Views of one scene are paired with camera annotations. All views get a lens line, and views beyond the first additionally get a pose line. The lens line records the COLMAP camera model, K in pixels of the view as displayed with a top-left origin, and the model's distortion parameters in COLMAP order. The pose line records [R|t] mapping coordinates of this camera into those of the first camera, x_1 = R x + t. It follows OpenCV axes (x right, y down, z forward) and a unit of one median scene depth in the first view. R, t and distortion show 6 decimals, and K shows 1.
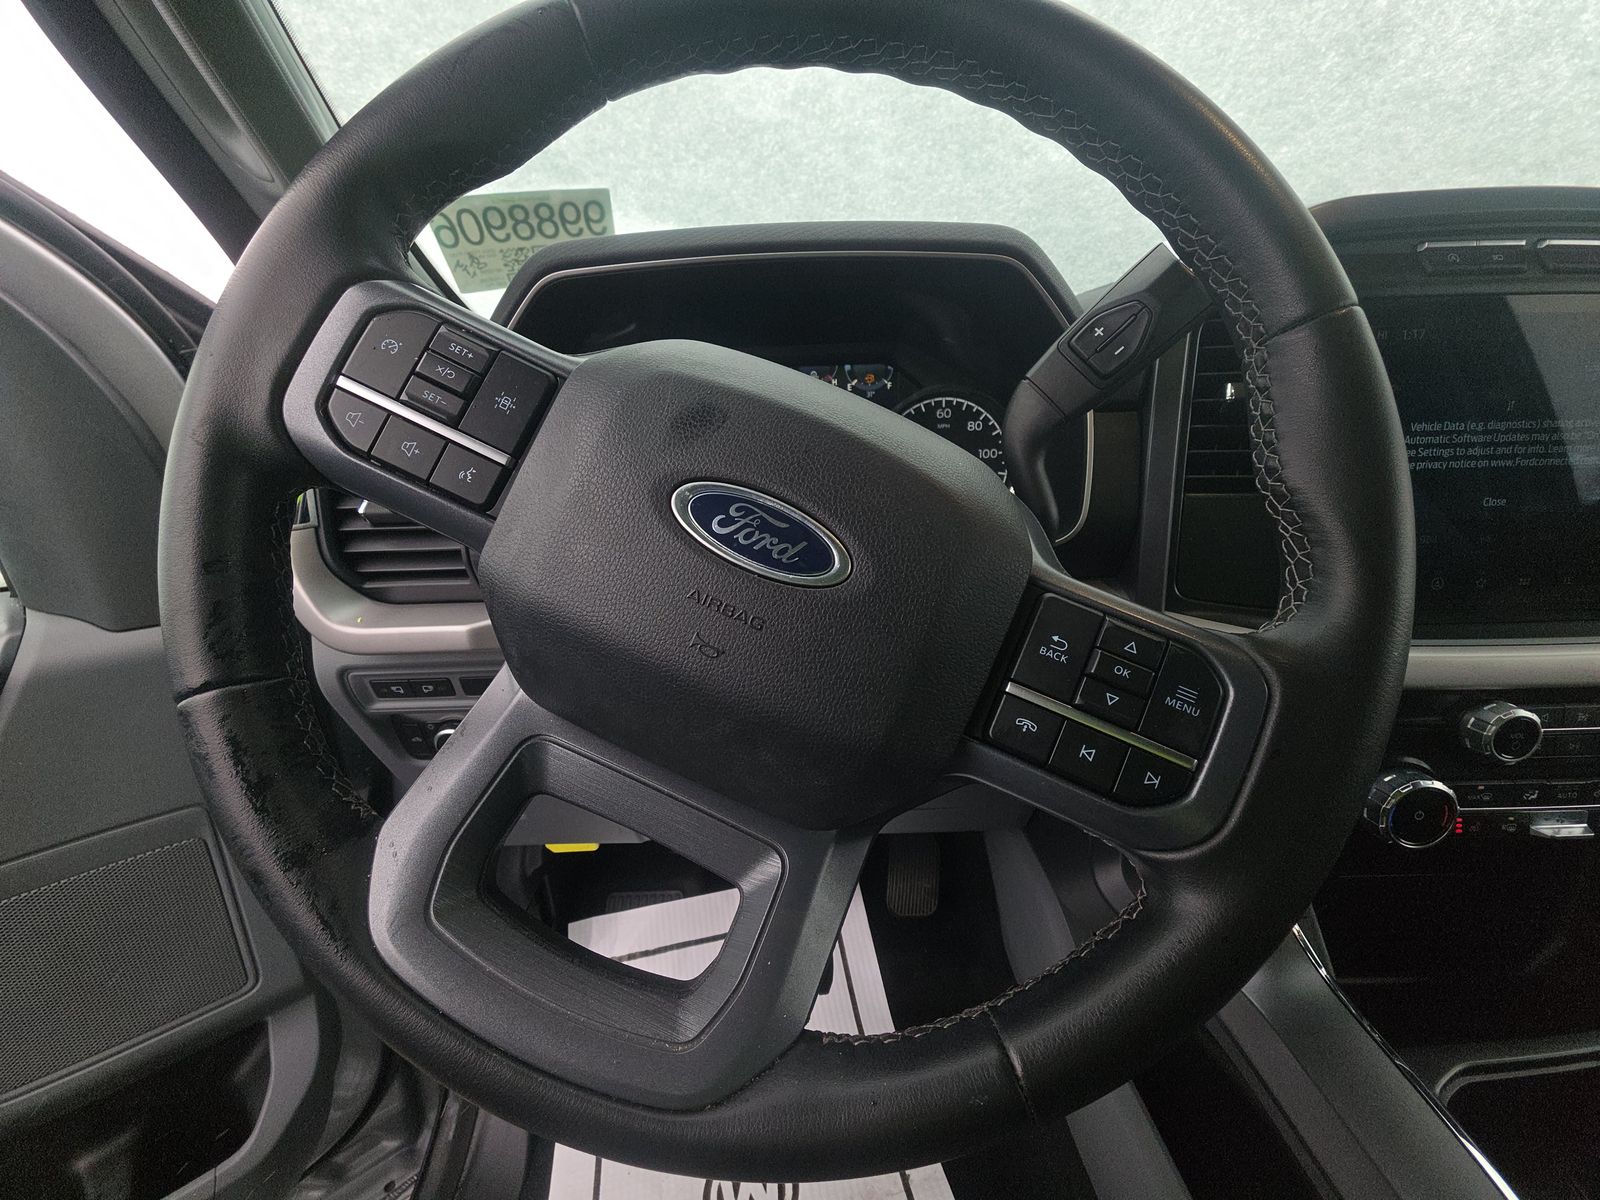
lens RADIAL K [[635.6, 0, 797.7], [0, 635.6, 597.2], [0, 0, 1]] dist [0.005813, -0.003811]
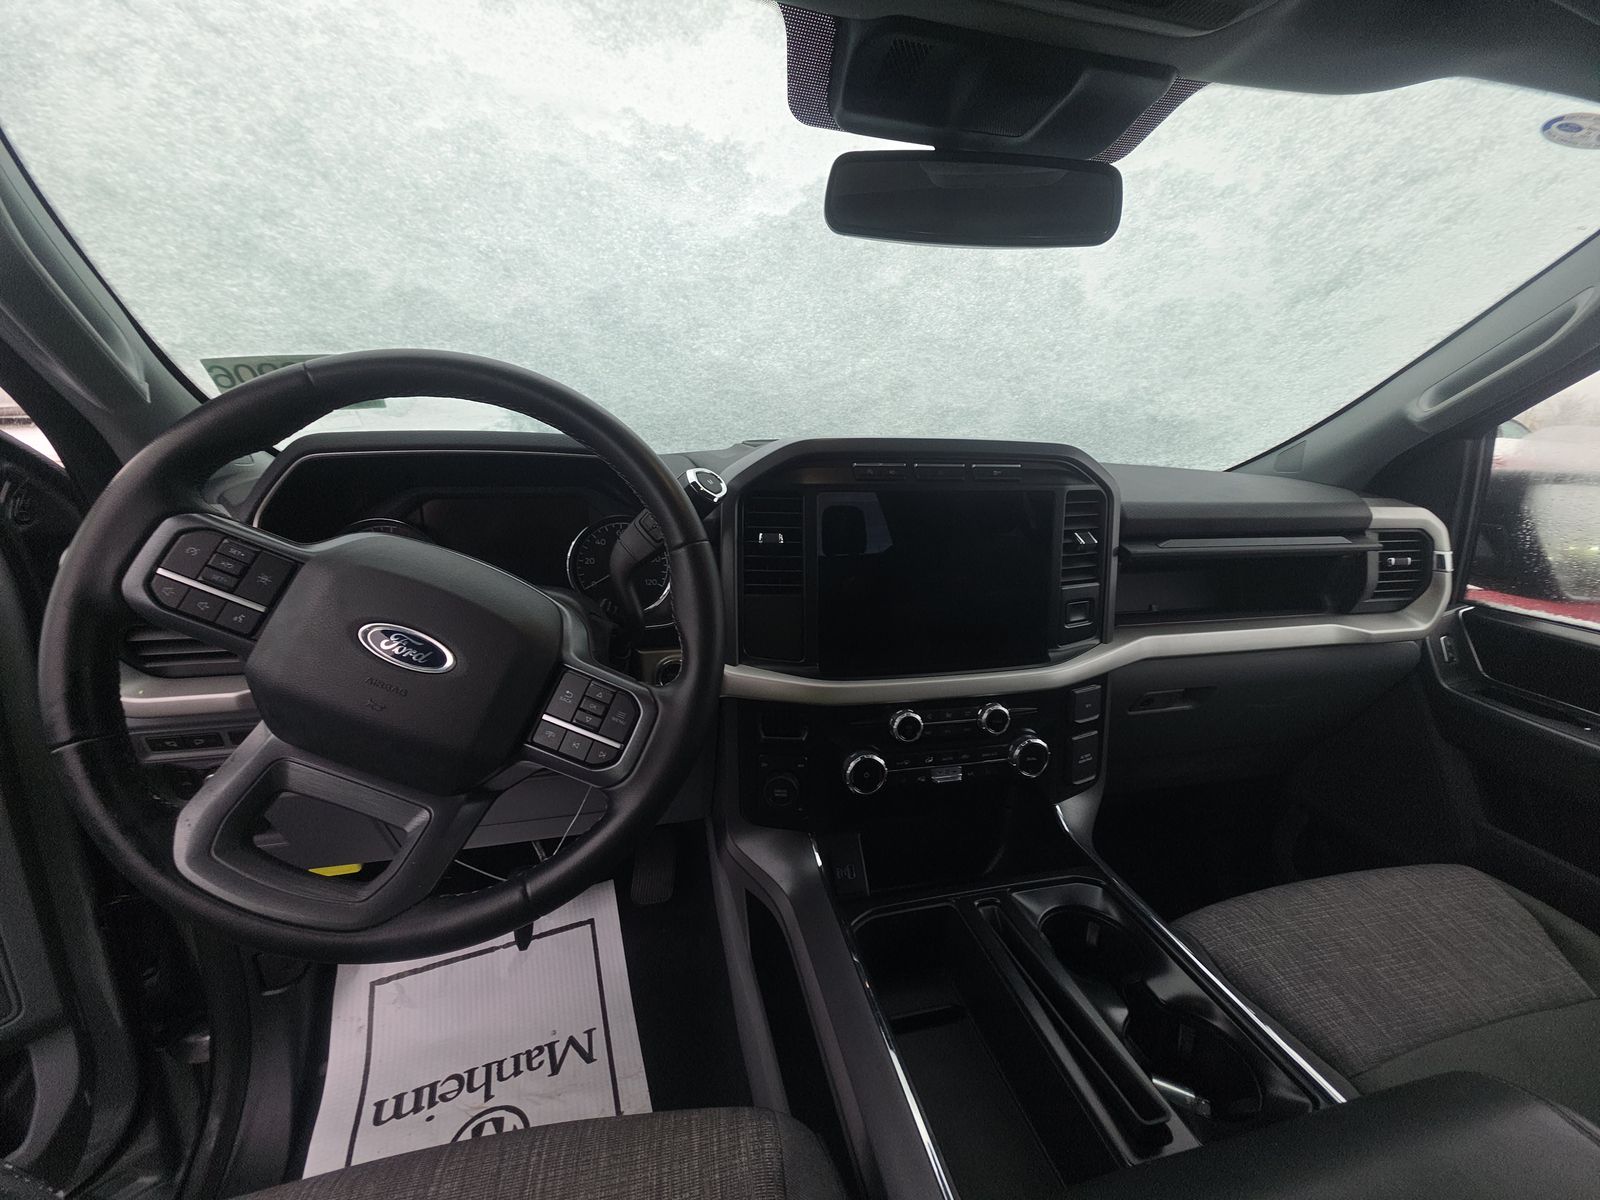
lens RADIAL K [[635.6, 0, 804.4], [0, 635.6, 595.9], [0, 0, 1]] dist [0.005813, -0.003811]
pose [[0.968987, -0.009144, 0.246942, 0.580837], [0.022343, 0.998464, -0.050699, -0.116940], [-0.246099, 0.054644, 0.967703, -1.130844]]
